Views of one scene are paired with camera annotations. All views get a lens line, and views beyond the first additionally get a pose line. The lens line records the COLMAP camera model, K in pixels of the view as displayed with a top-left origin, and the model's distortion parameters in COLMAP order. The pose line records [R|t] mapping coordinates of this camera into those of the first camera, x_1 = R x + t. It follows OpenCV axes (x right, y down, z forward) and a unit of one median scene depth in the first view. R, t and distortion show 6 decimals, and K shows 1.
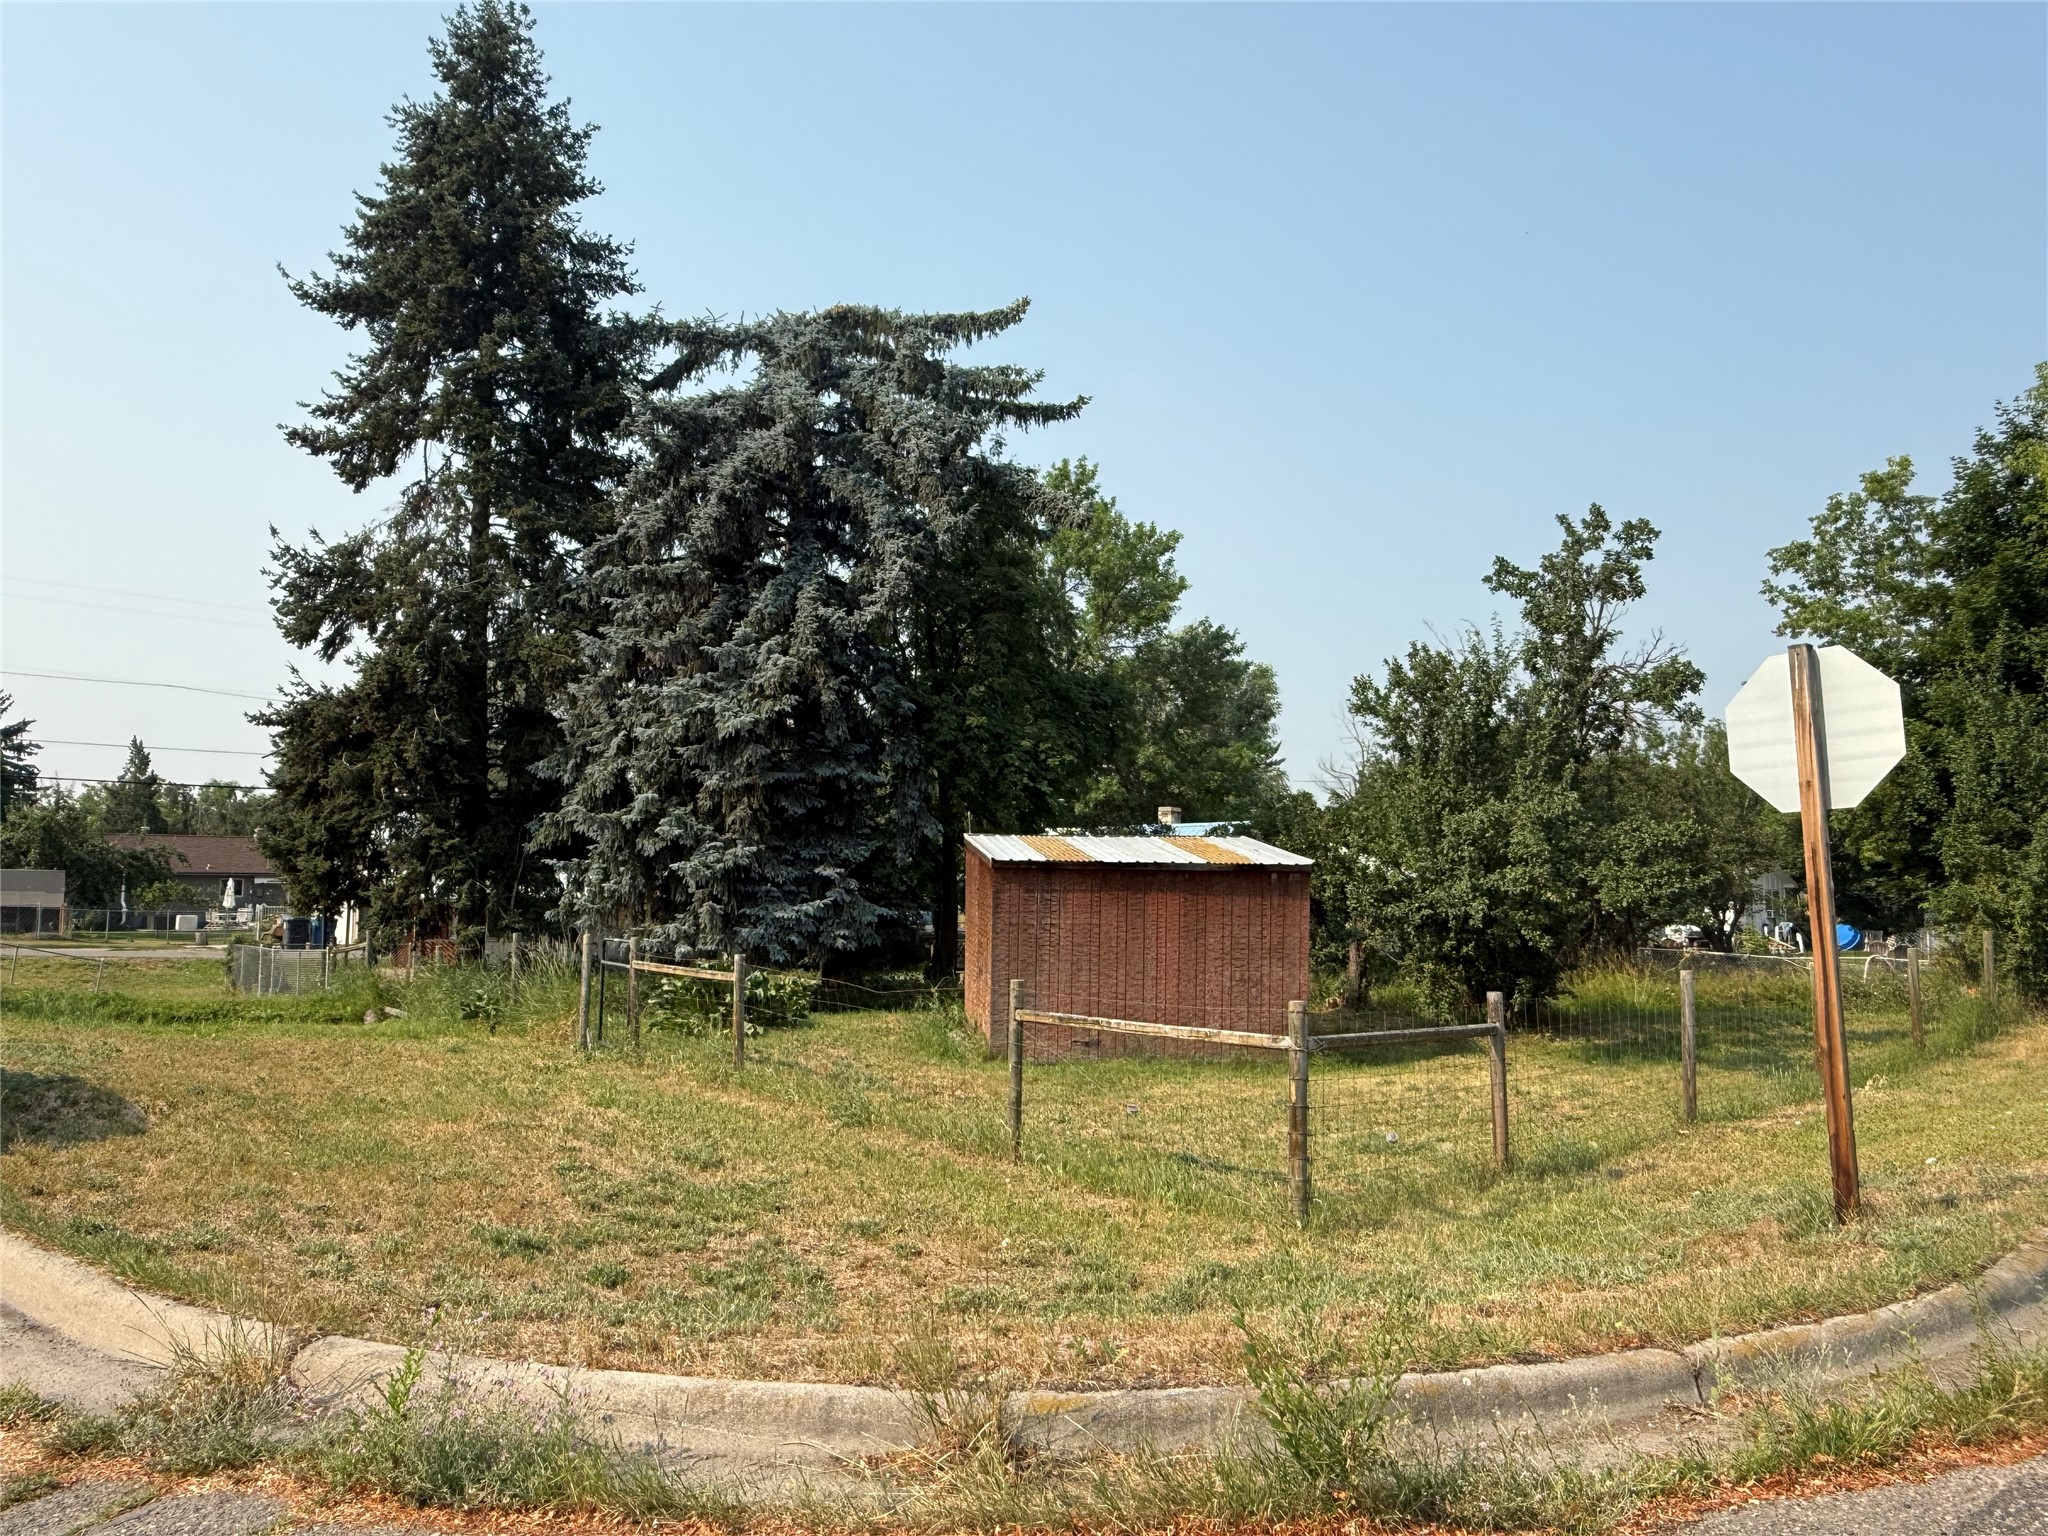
lens RADIAL K [[1335.9, 0, 1024.0], [0, 1335.9, 768.0], [0, 0, 1]] dist [-0.001190, 0.000267]
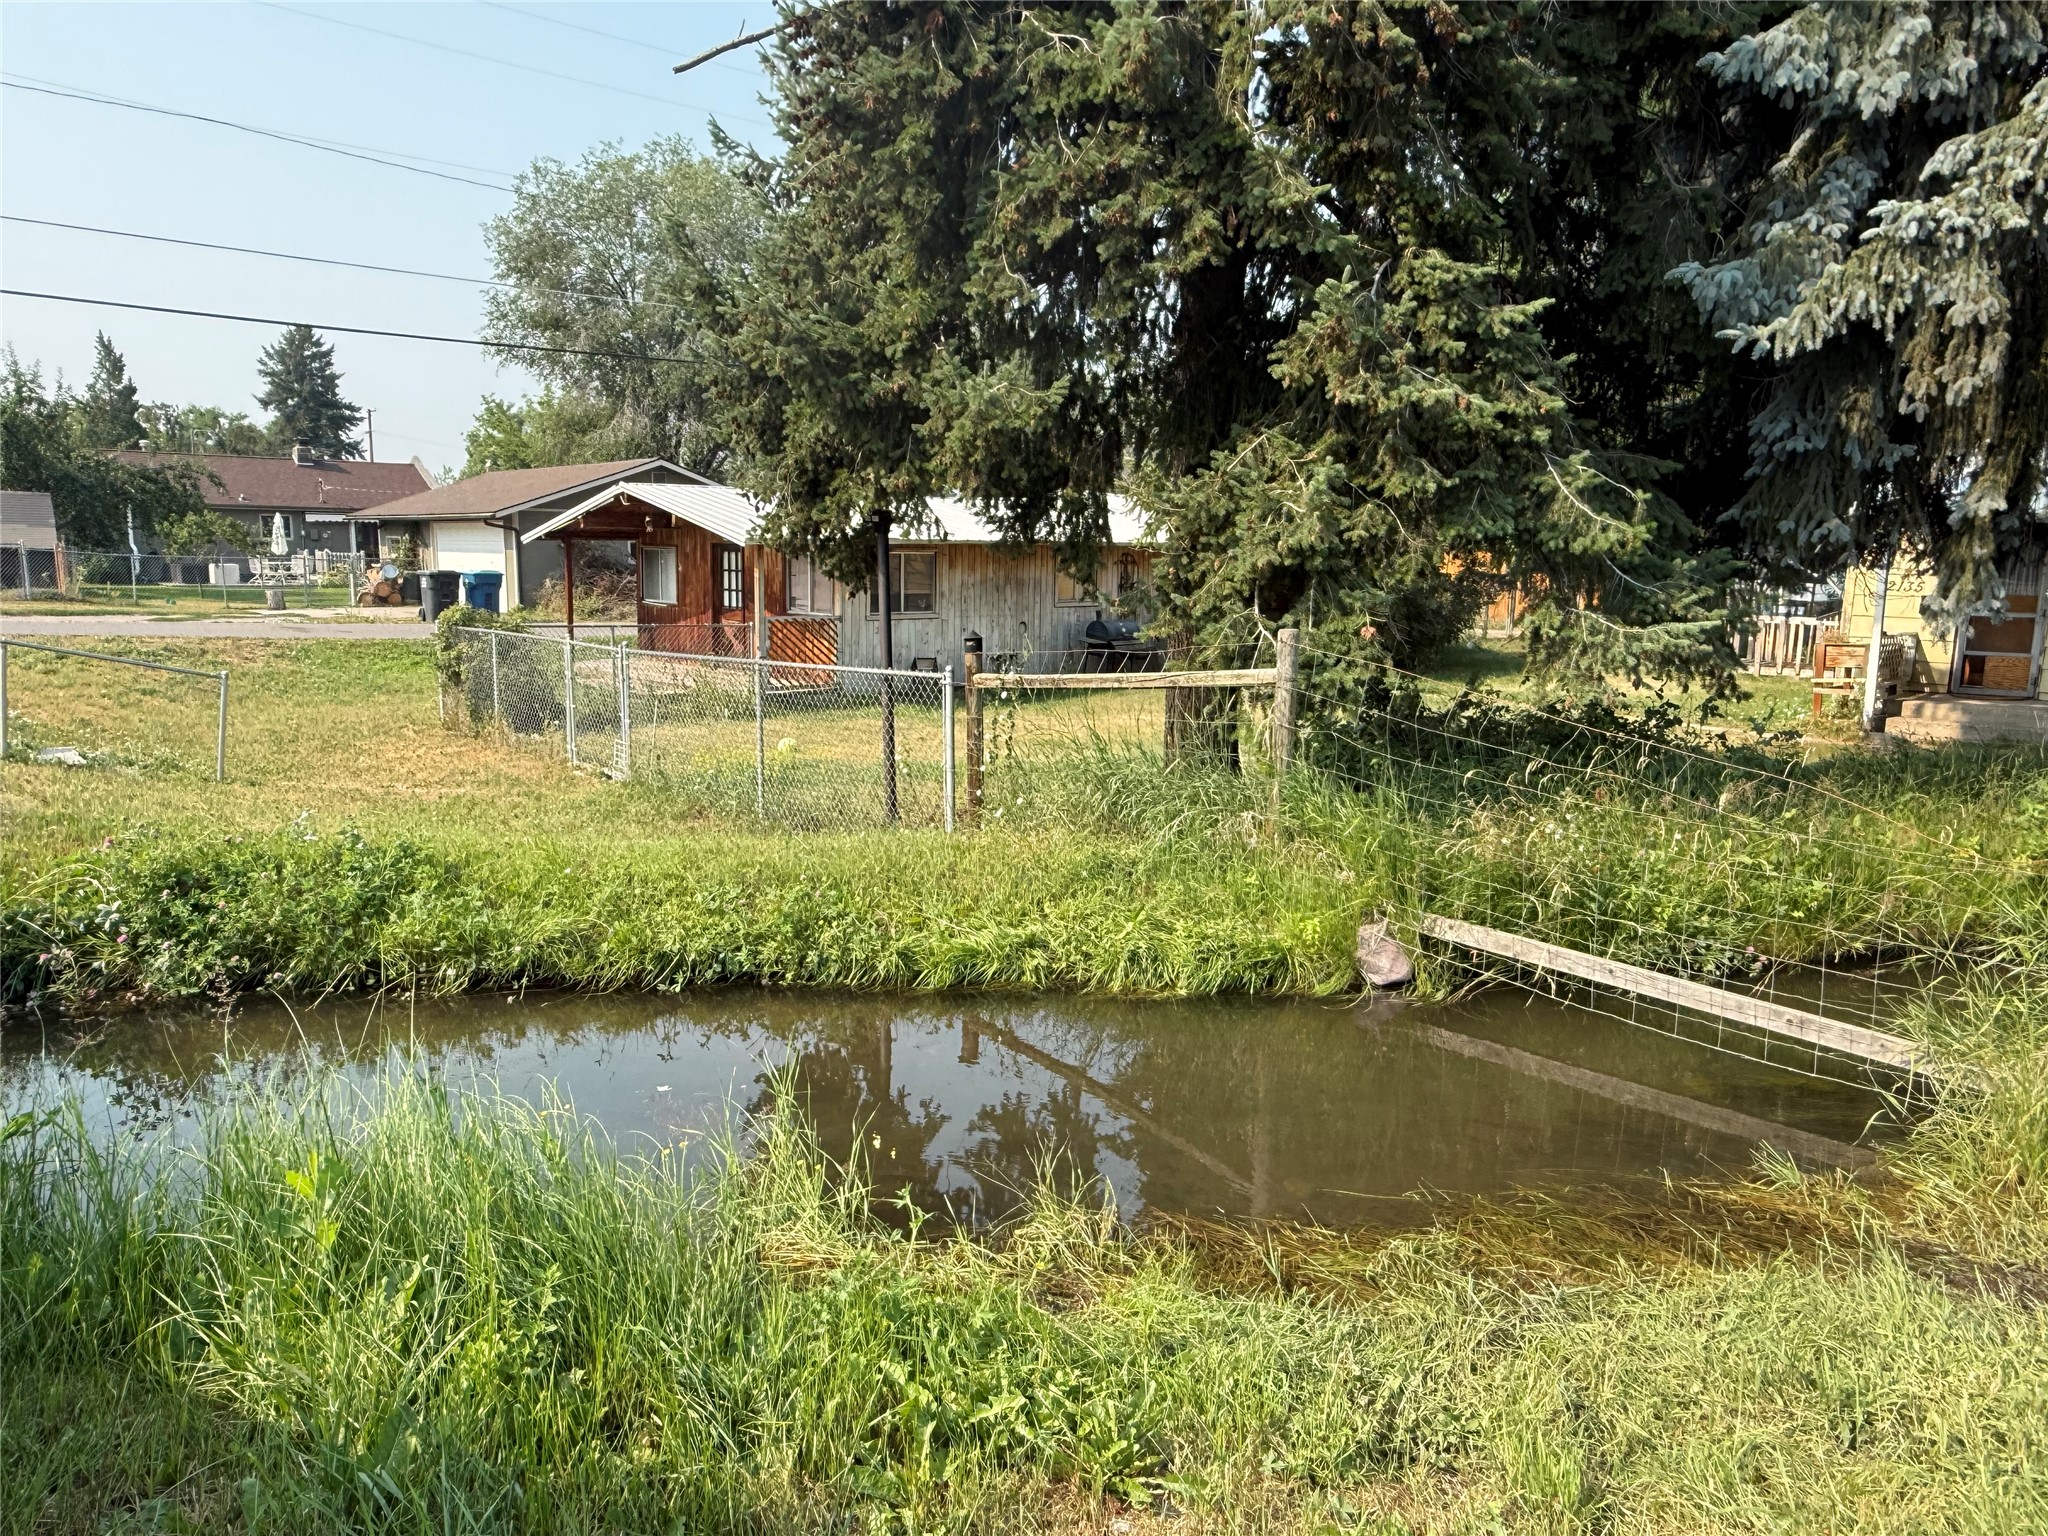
lens RADIAL K [[1335.9, 0, 1024.0], [0, 1335.9, 768.0], [0, 0, 1]] dist [-0.001190, 0.000267]
pose [[0.999761, 0.017275, 0.013432, -0.198066], [-0.020073, 0.968379, 0.248675, 0.028319], [-0.008711, -0.248885, 0.968494, 0.262591]]
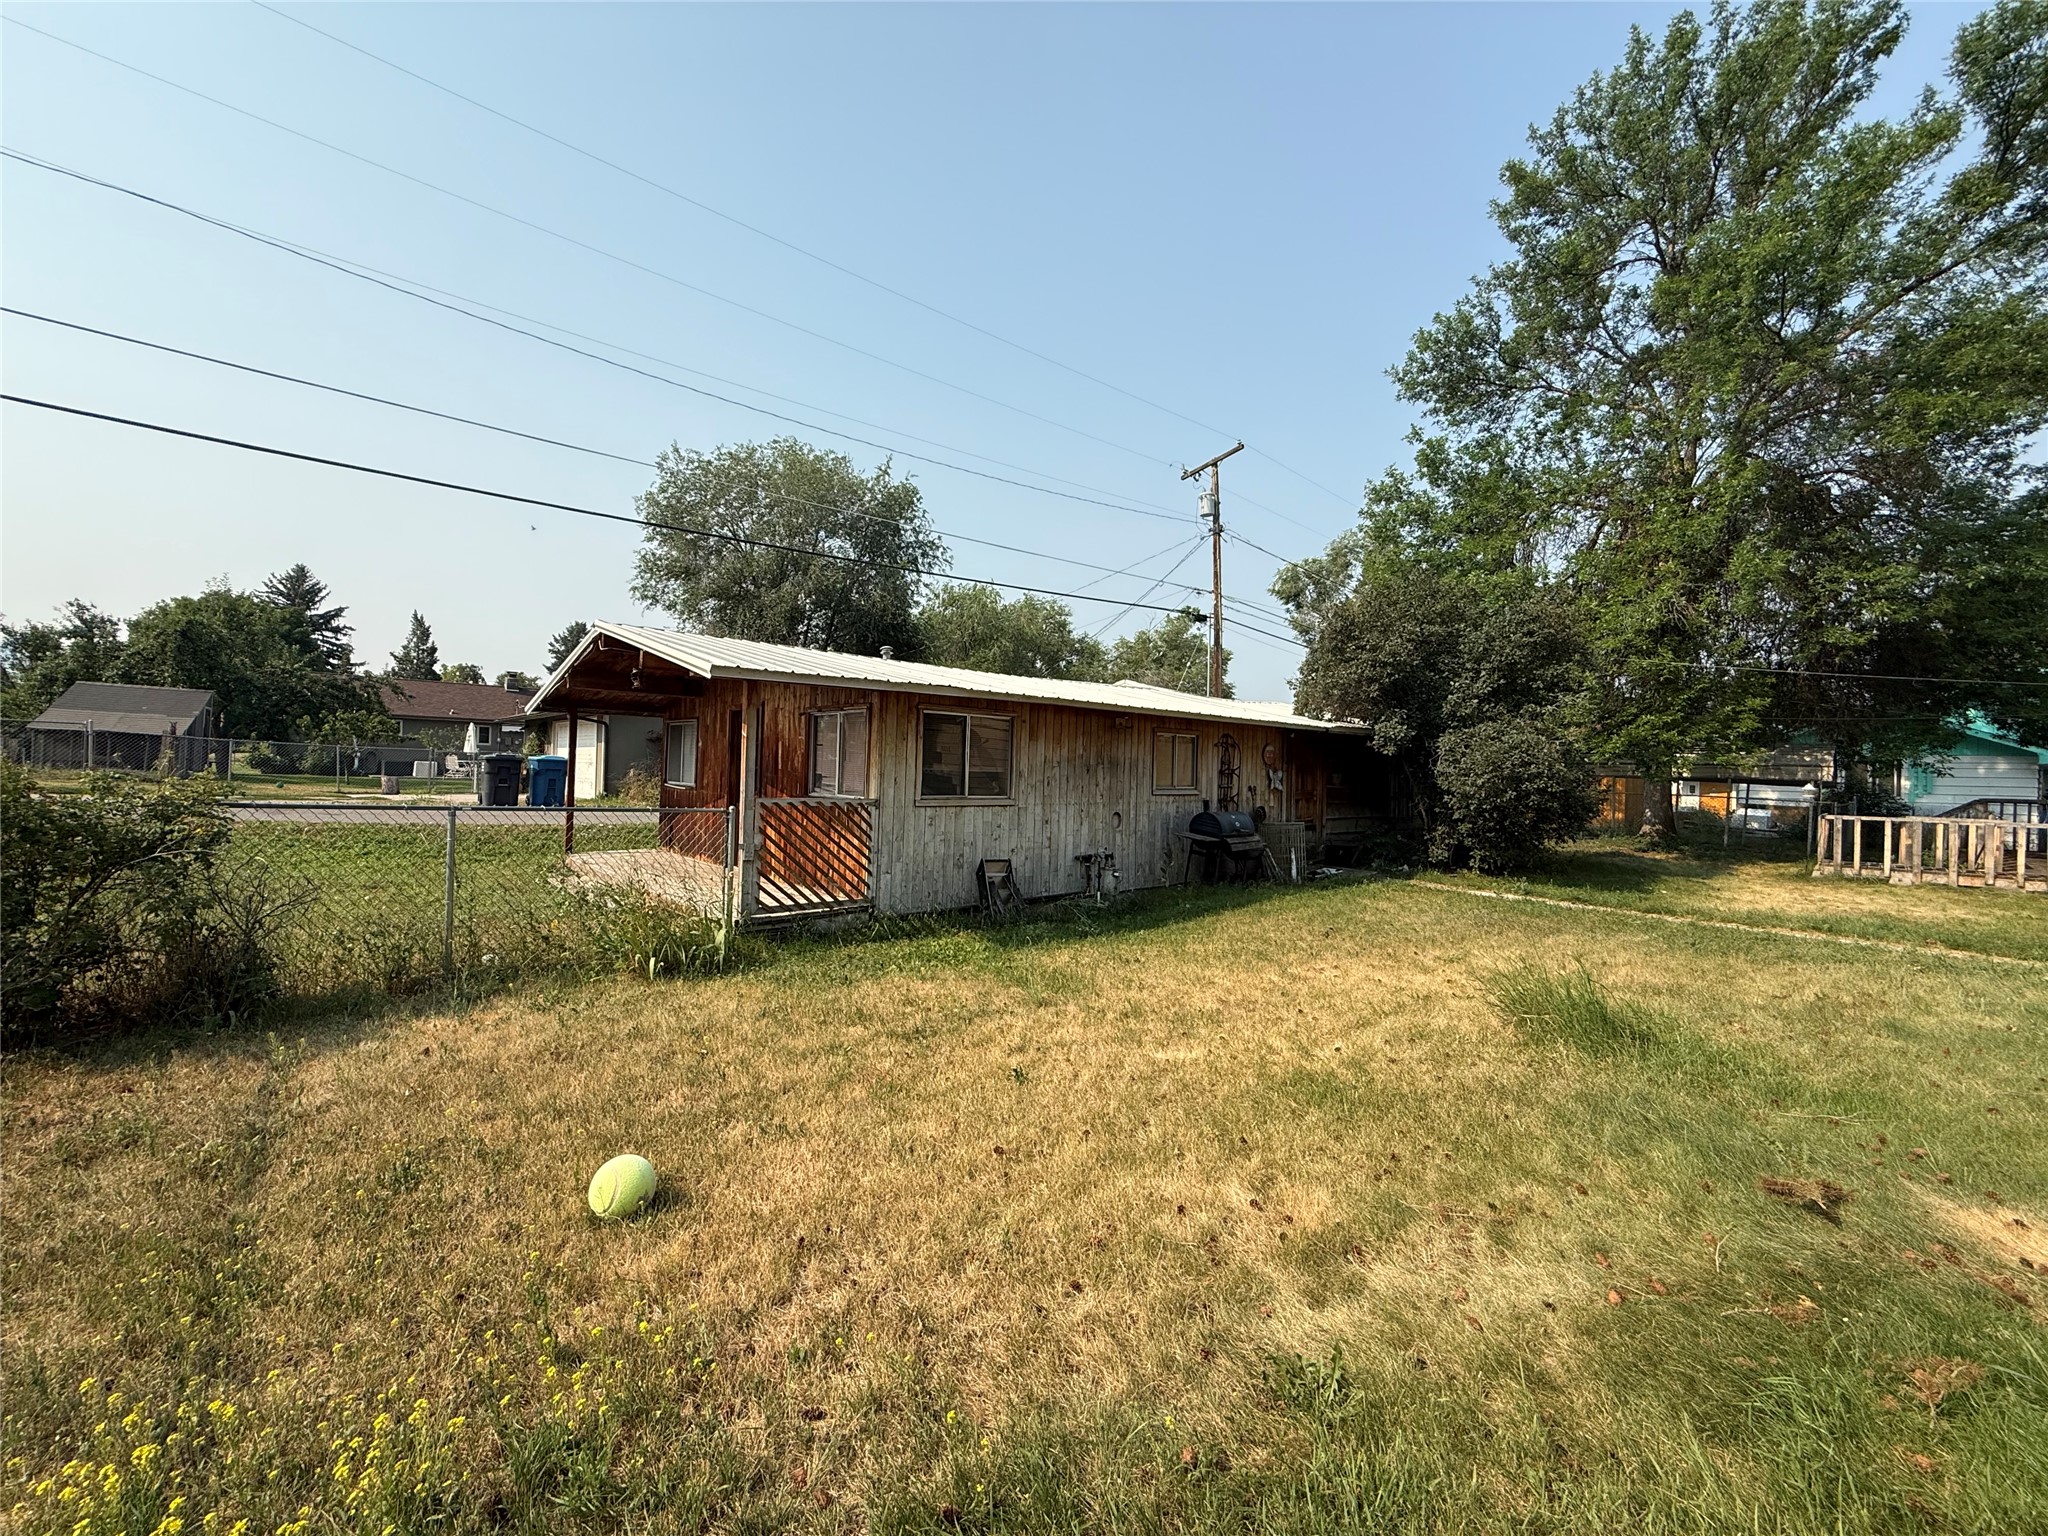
lens RADIAL K [[821.1, 0, 1024.0], [0, 821.1, 768.0], [0, 0, 1]] dist [-0.000491, -0.000070]
pose [[0.999474, 0.032076, 0.004701, -0.213277], [-0.032358, 0.995934, 0.084073, 0.053379], [-0.001985, -0.084181, 0.996449, 0.429239]]
